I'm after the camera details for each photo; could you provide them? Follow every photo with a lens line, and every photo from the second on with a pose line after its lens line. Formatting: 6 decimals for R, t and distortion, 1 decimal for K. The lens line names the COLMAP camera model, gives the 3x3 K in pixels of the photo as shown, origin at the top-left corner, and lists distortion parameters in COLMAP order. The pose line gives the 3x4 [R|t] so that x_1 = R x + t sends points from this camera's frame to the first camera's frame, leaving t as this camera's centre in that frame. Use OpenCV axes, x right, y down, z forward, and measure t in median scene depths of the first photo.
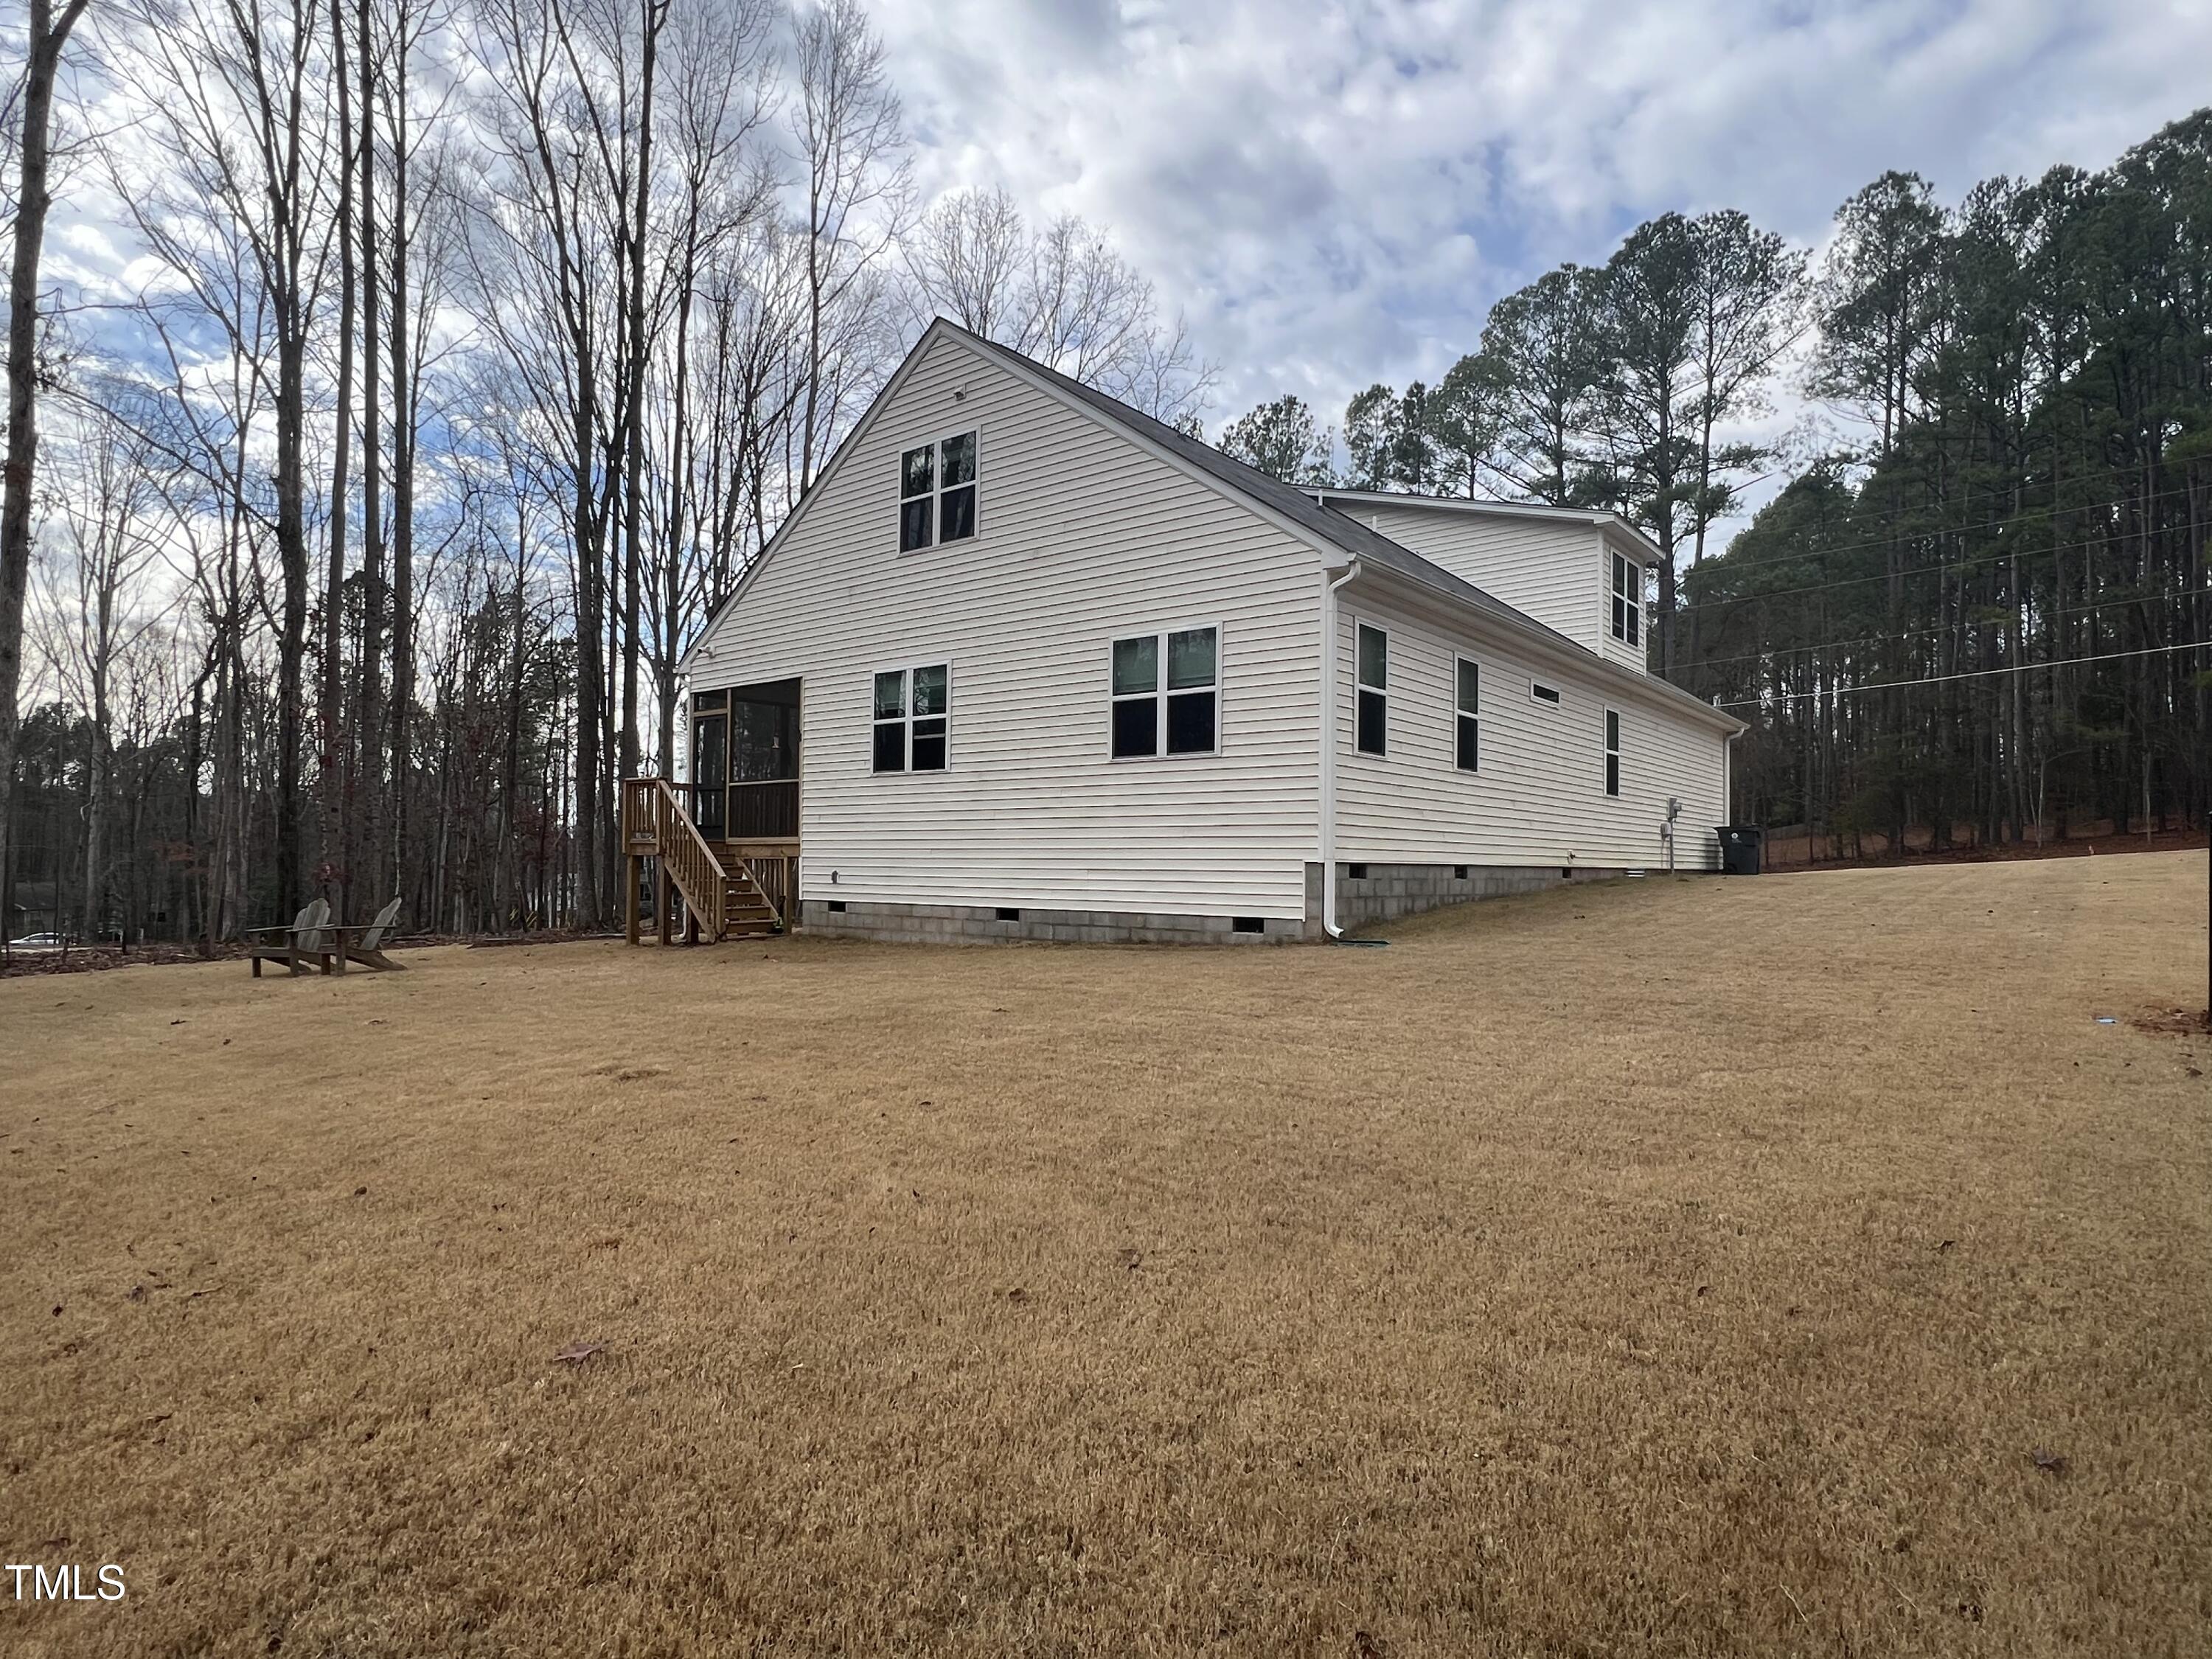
lens RADIAL K [[1227.1, 0, 1108.4], [0, 1227.1, 830.3], [0, 0, 1]] dist [0.001854, 0.000041]
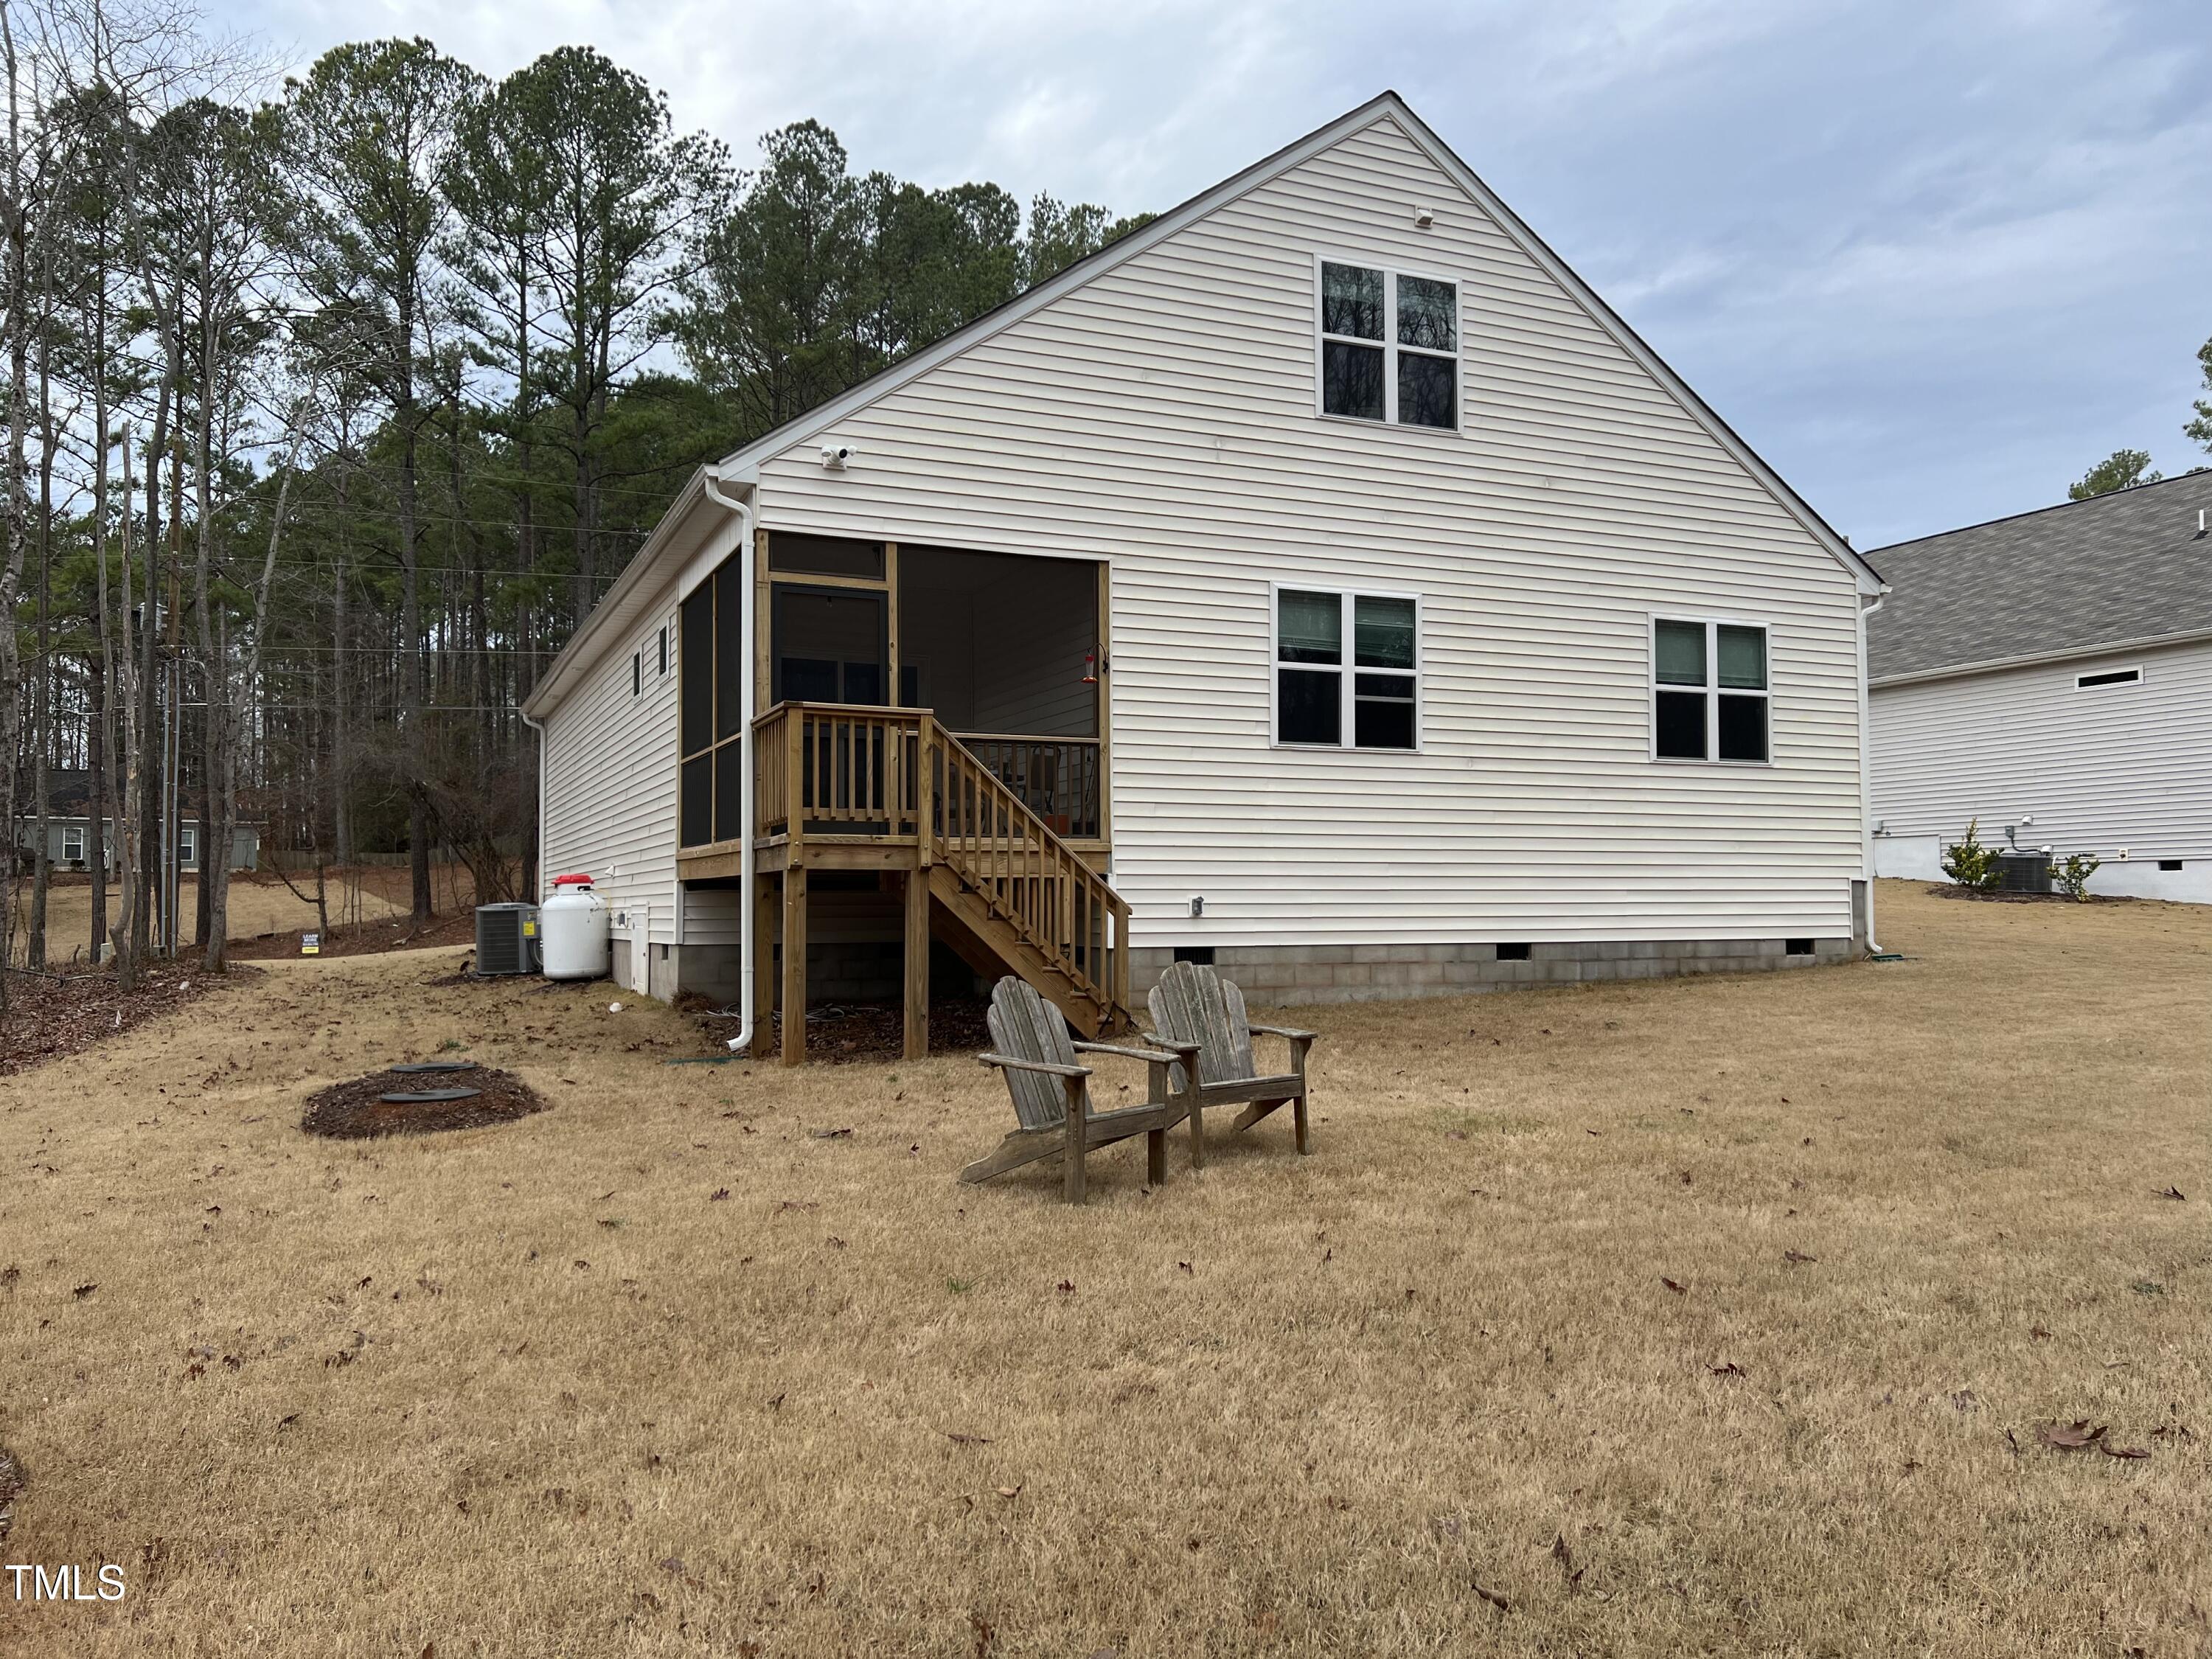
lens RADIAL K [[1672.0, 0, 1115.9], [0, 1672.0, 843.8], [0, 0, 1]] dist [0.064788, -0.048556]
pose [[0.451260, 0.024068, 0.892068, -1.092363], [-0.015458, 0.999697, -0.019153, 0.025638], [-0.892258, -0.005146, 0.451496, 0.741527]]
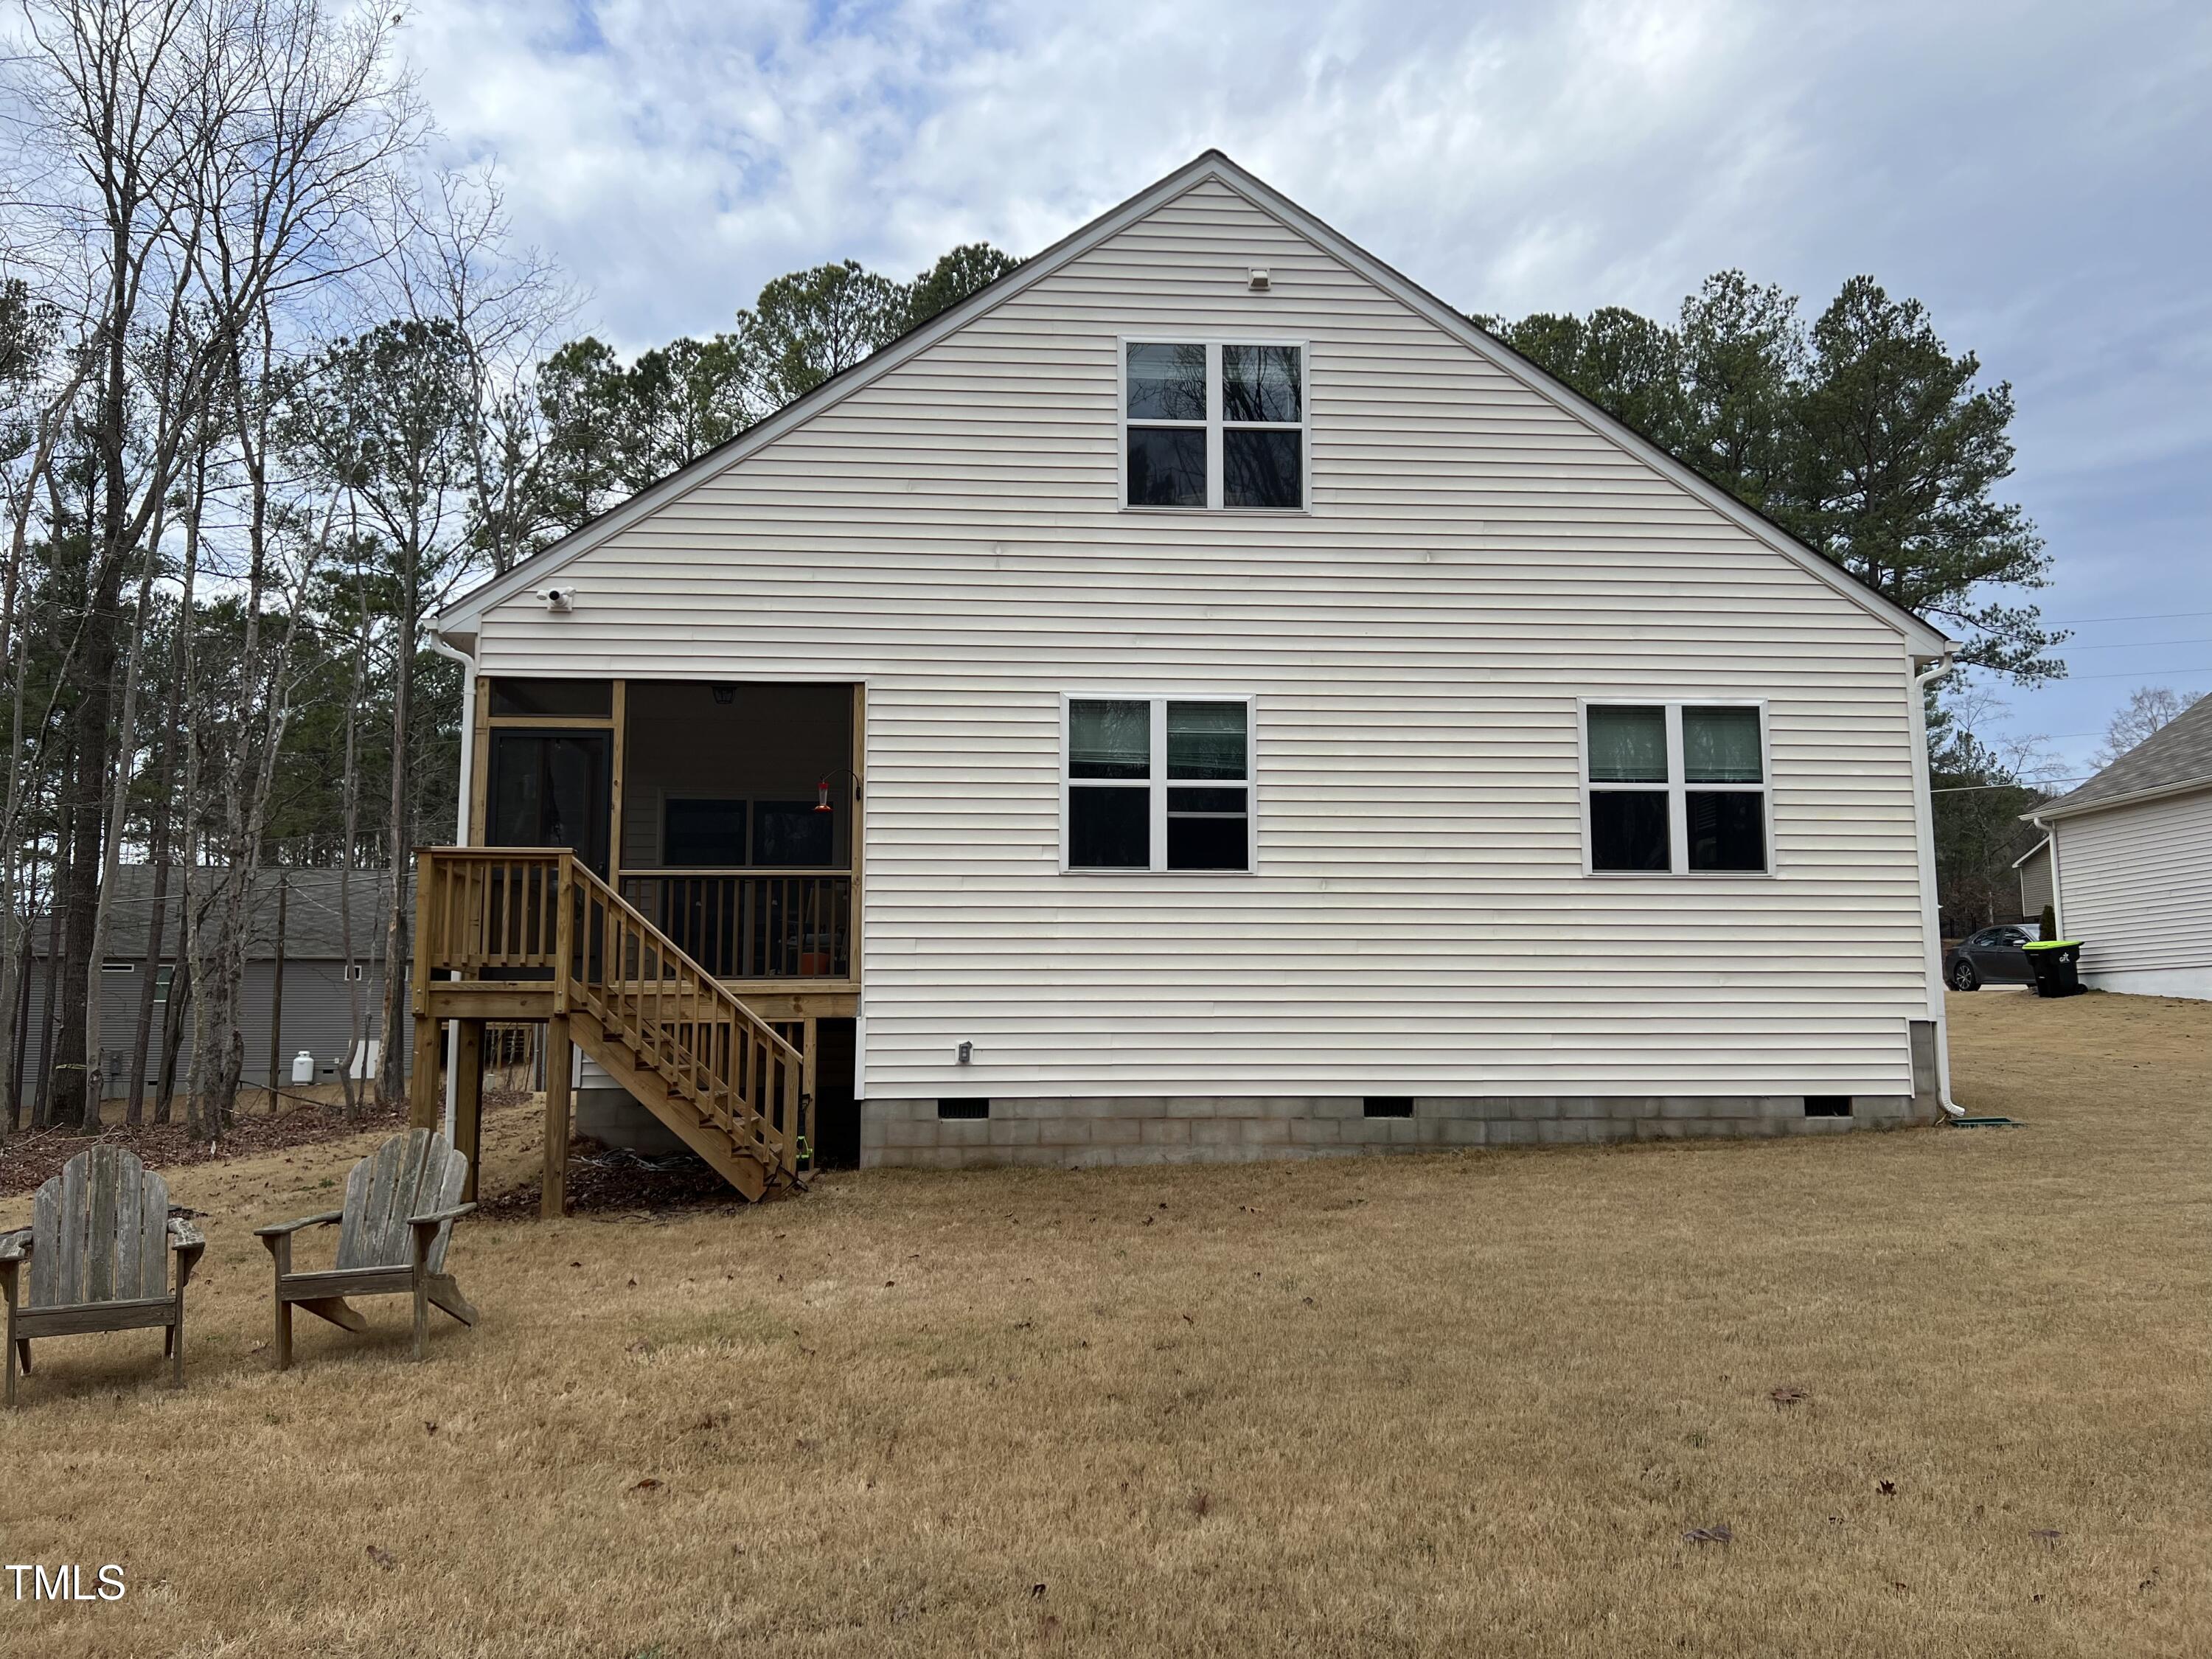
lens RADIAL K [[1672.0, 0, 1100.1], [0, 1672.0, 832.6], [0, 0, 1]] dist [0.064788, -0.048556]
pose [[0.726808, 0.074045, 0.682838, -0.777919], [-0.009516, 0.995162, -0.097784, 0.013593], [-0.686775, 0.064572, 0.723996, 0.459845]]
